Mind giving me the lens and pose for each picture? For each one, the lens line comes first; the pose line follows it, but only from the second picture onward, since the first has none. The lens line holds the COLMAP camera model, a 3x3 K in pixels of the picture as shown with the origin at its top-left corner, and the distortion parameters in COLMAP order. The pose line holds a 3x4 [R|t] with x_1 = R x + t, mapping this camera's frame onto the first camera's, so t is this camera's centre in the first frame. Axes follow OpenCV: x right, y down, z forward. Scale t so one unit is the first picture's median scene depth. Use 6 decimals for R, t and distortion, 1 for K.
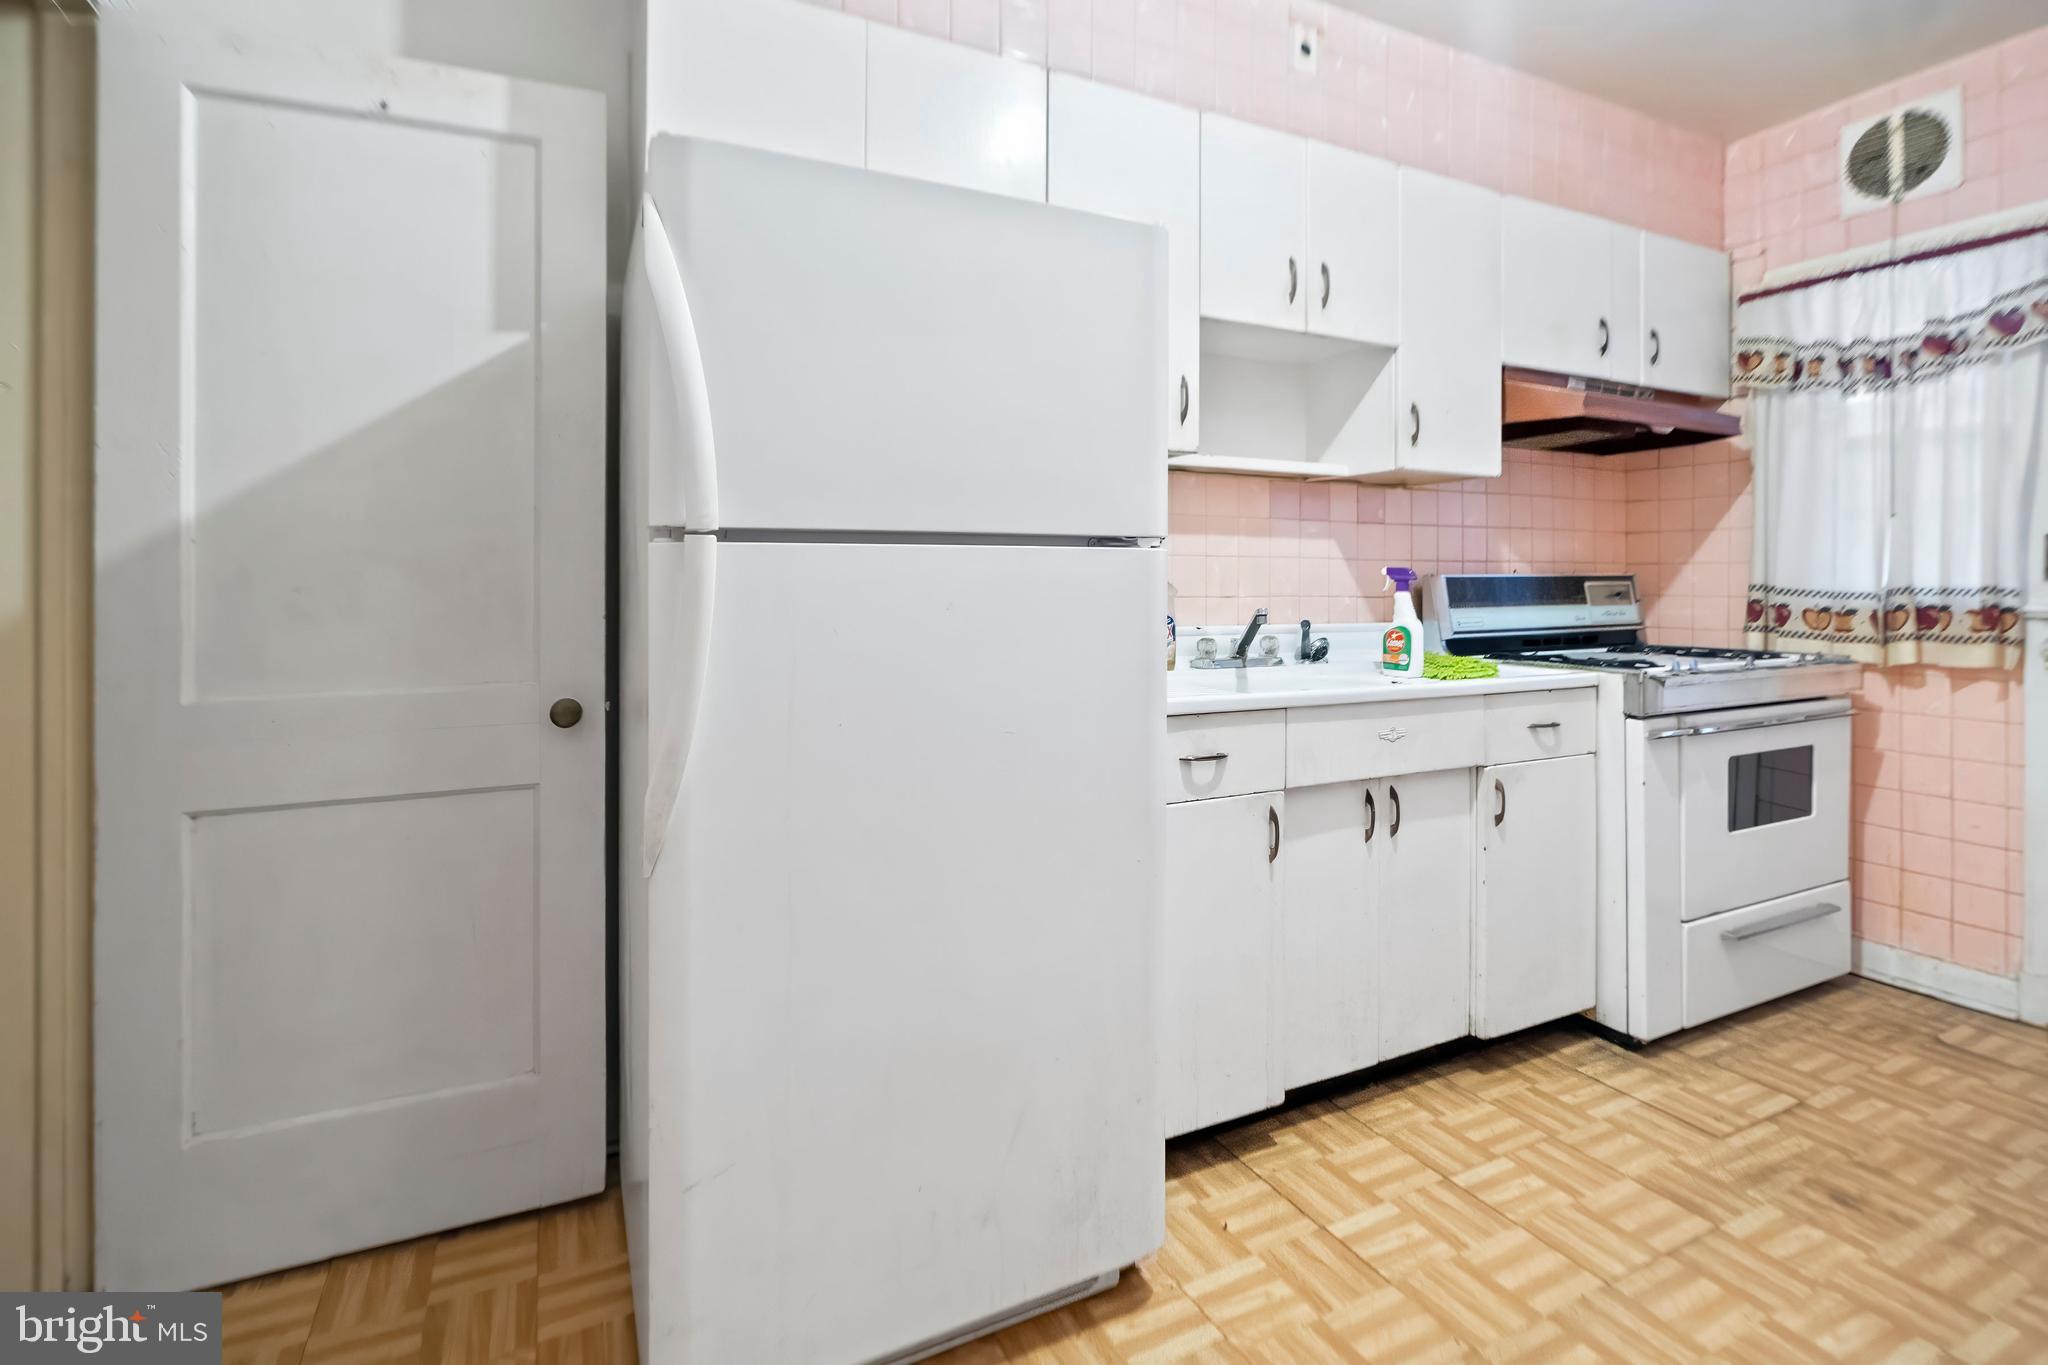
lens RADIAL K [[948.8, 0, 1006.4], [0, 948.8, 590.2], [0, 0, 1]] dist [-0.008931, 0.003288]
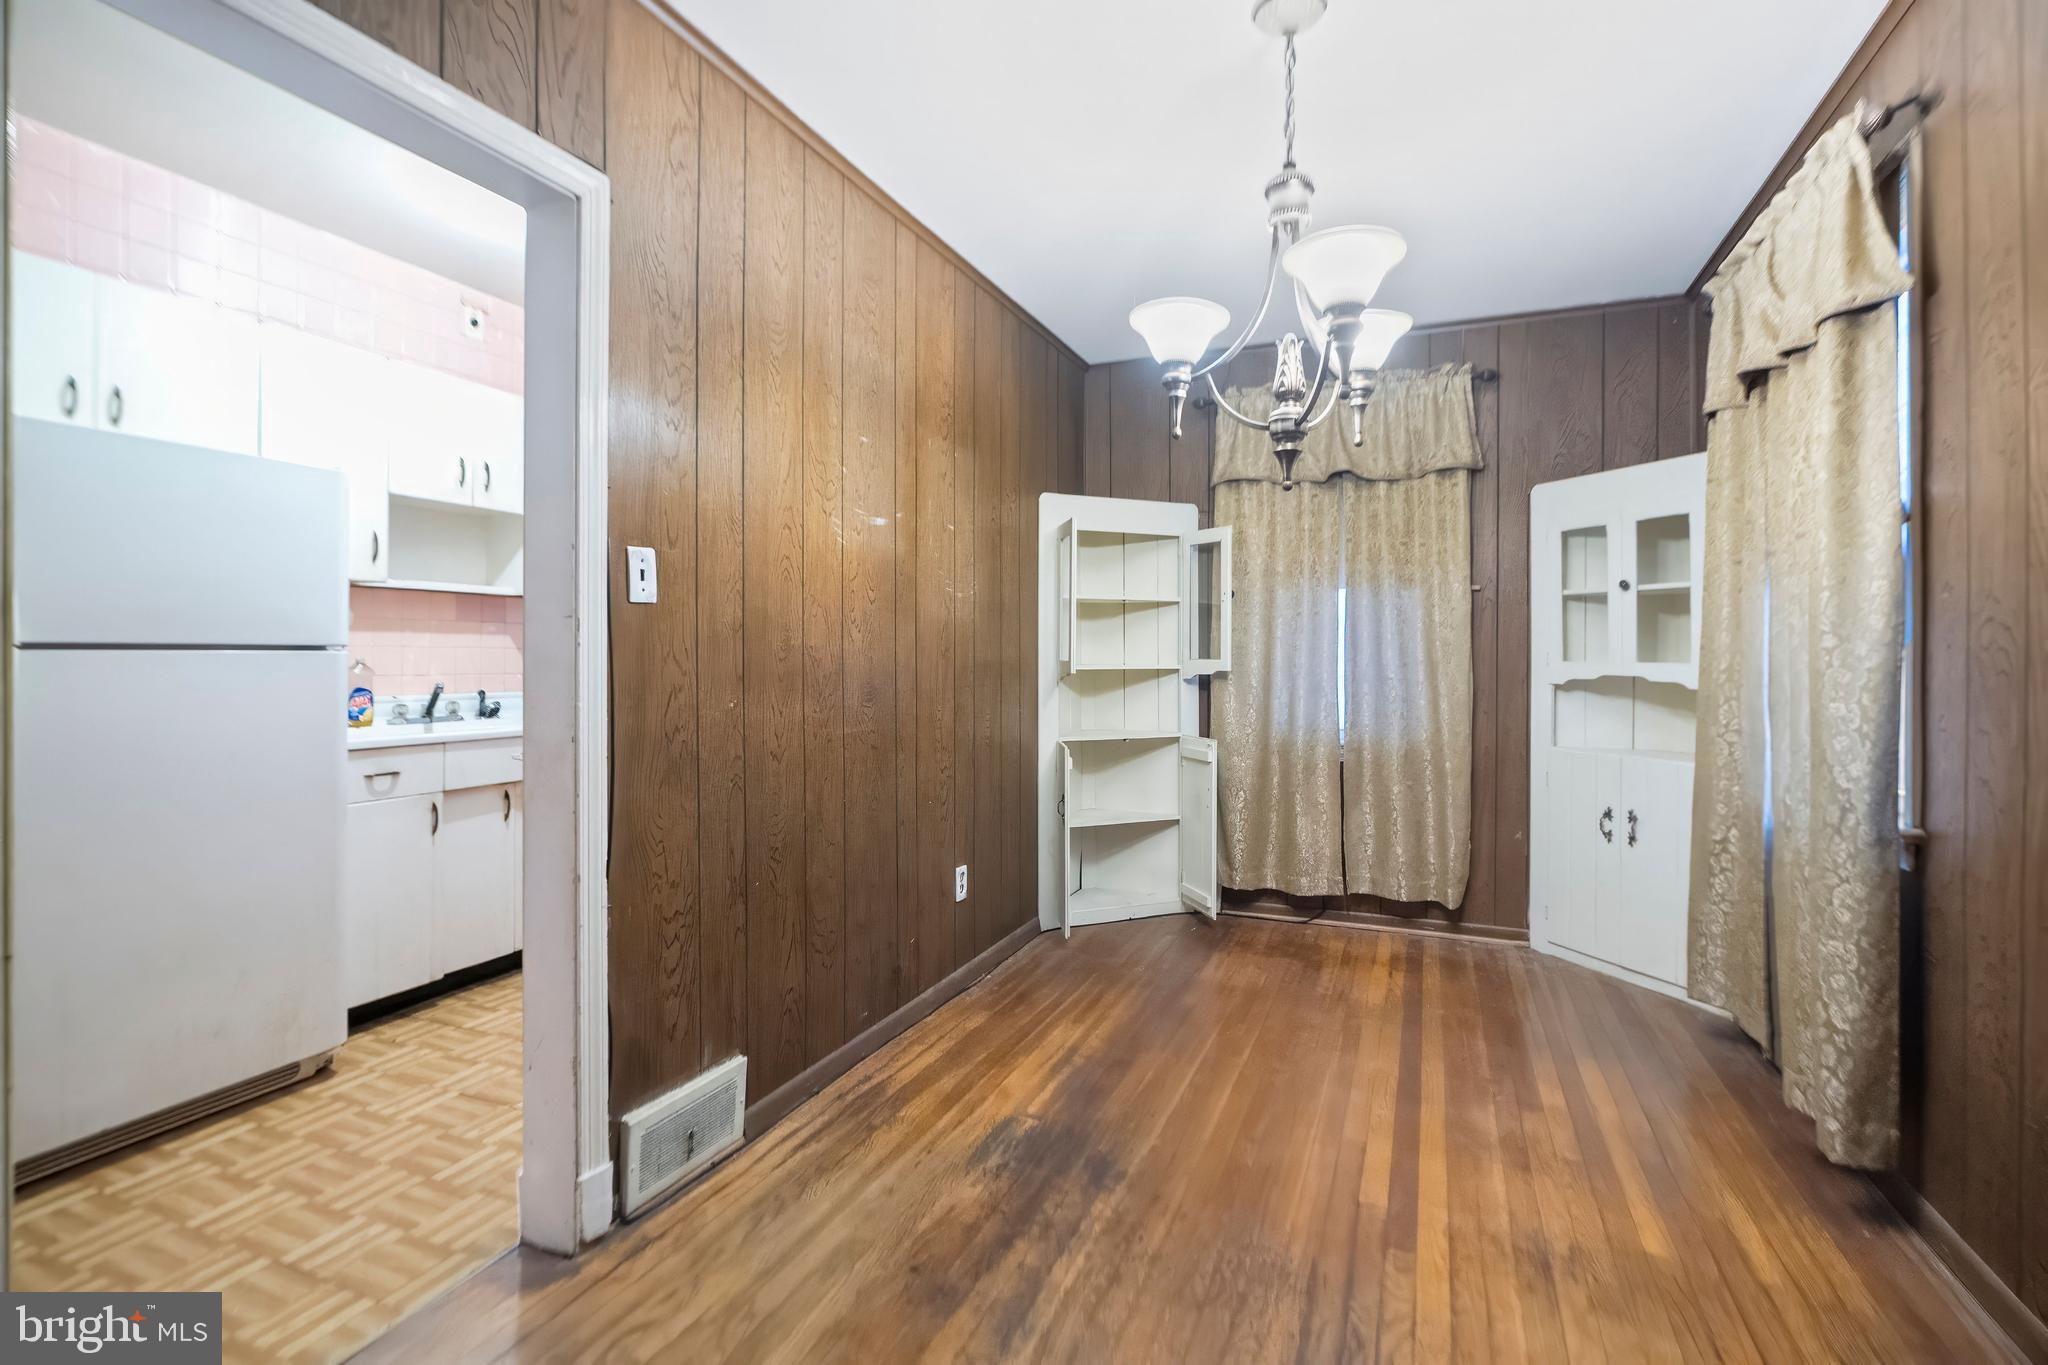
lens RADIAL K [[948.8, 0, 1033.3], [0, 948.8, 652.6], [0, 0, 1]] dist [-0.008931, 0.003288]
pose [[0.747093, -0.001286, 0.664718, -0.030771], [0.005088, 0.999980, -0.003784, -0.018674], [-0.664700, 0.006209, 0.747084, -0.760036]]
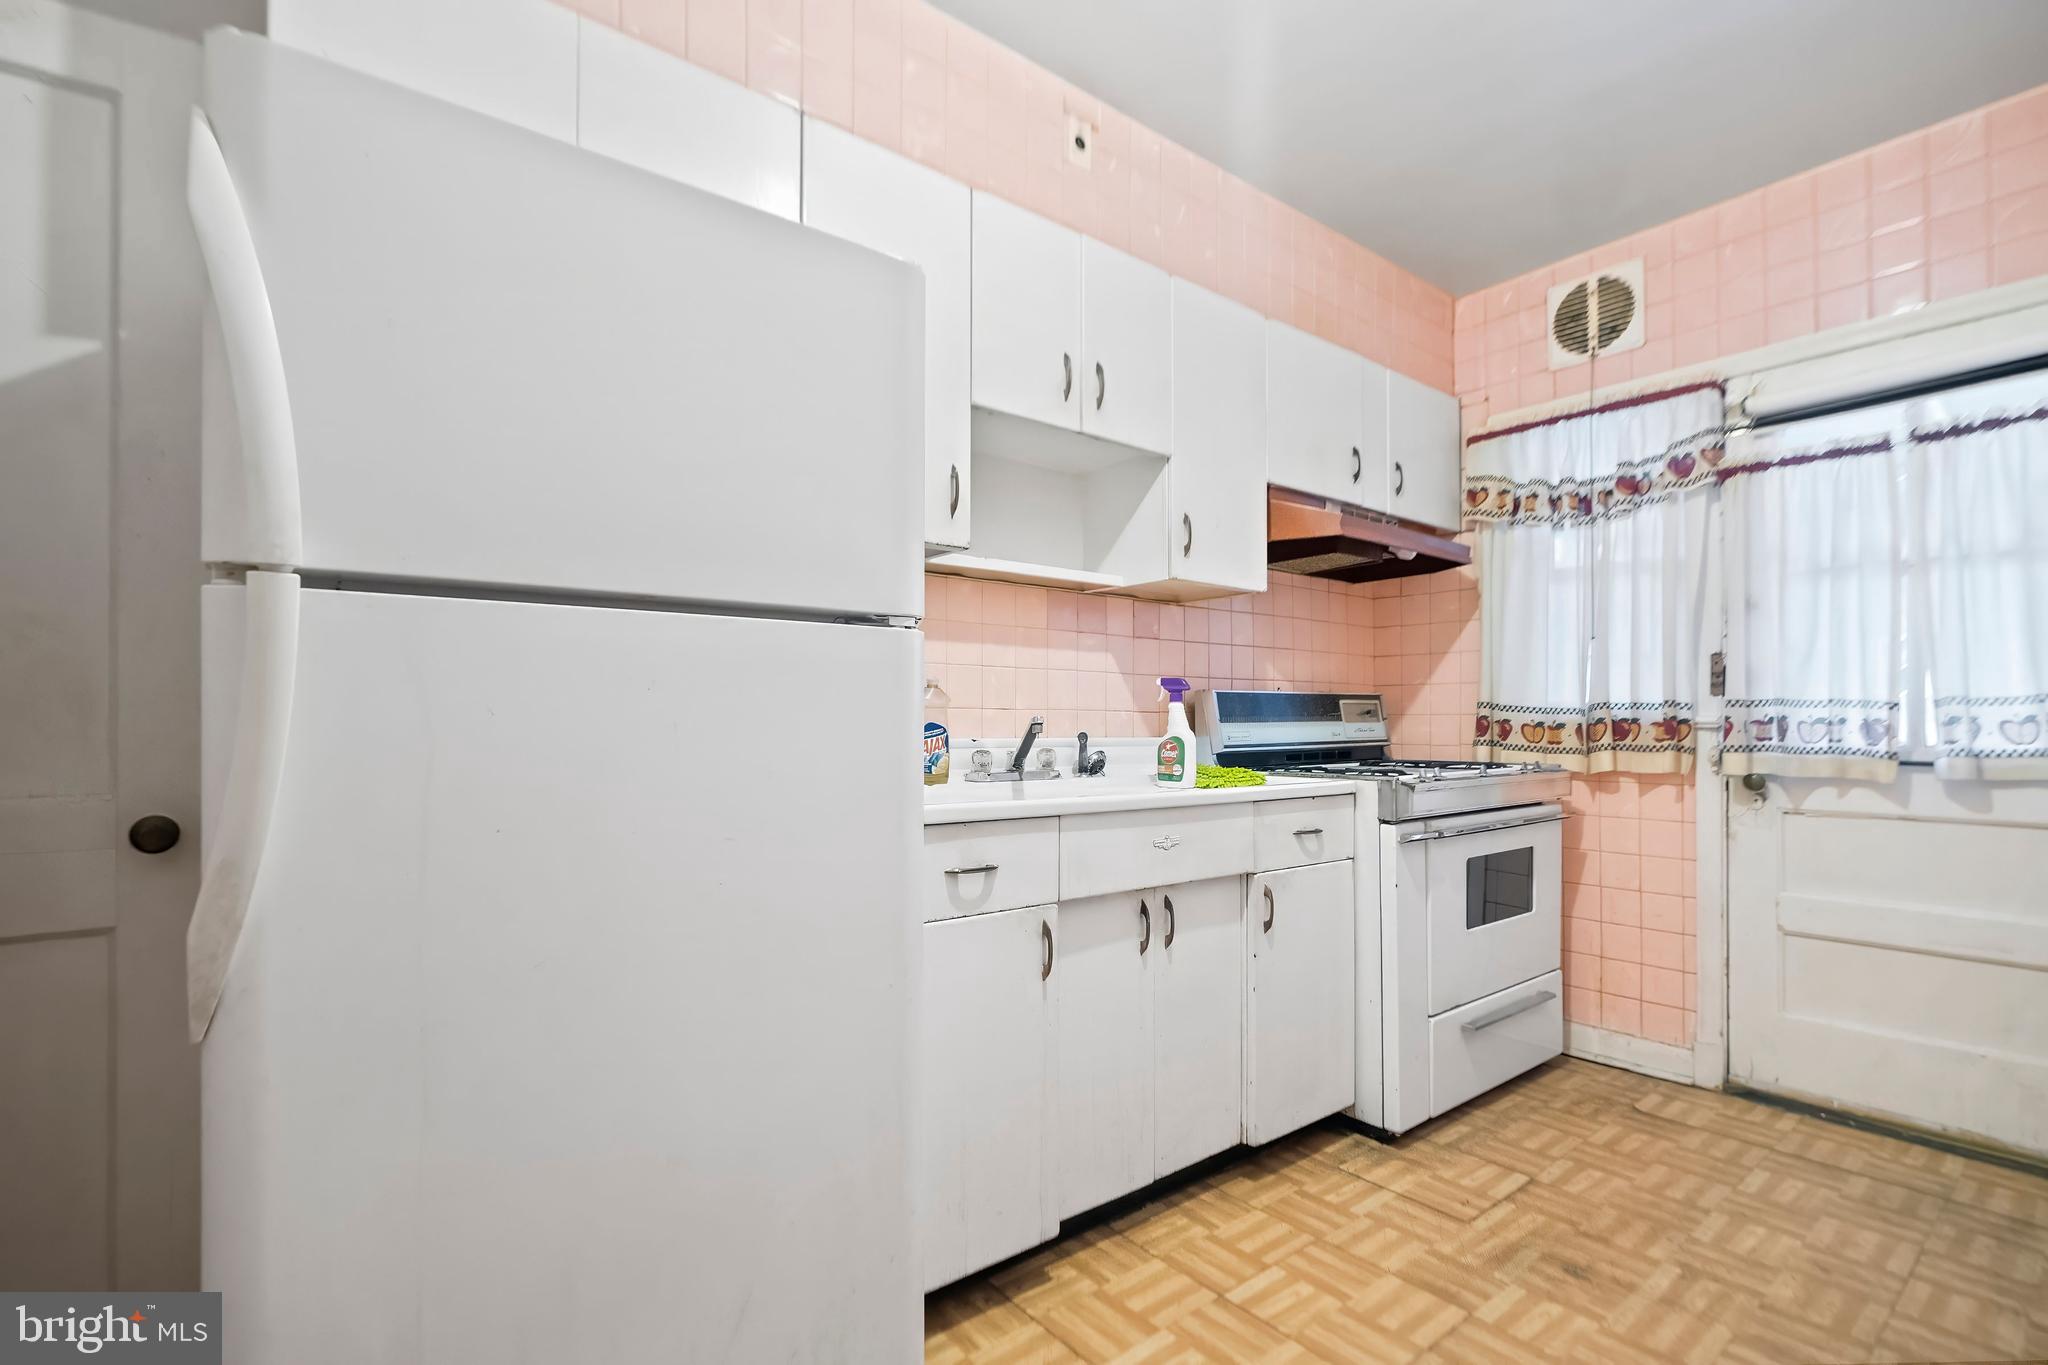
lens RADIAL K [[948.8, 0, 983.3], [0, 948.8, 720.9], [0, 0, 1]] dist [-0.008931, 0.003288]
pose [[0.981186, -0.003252, 0.193037, 0.028715], [0.003641, 0.999992, -0.001661, 0.023303], [-0.193030, 0.002333, 0.981190, 0.065217]]
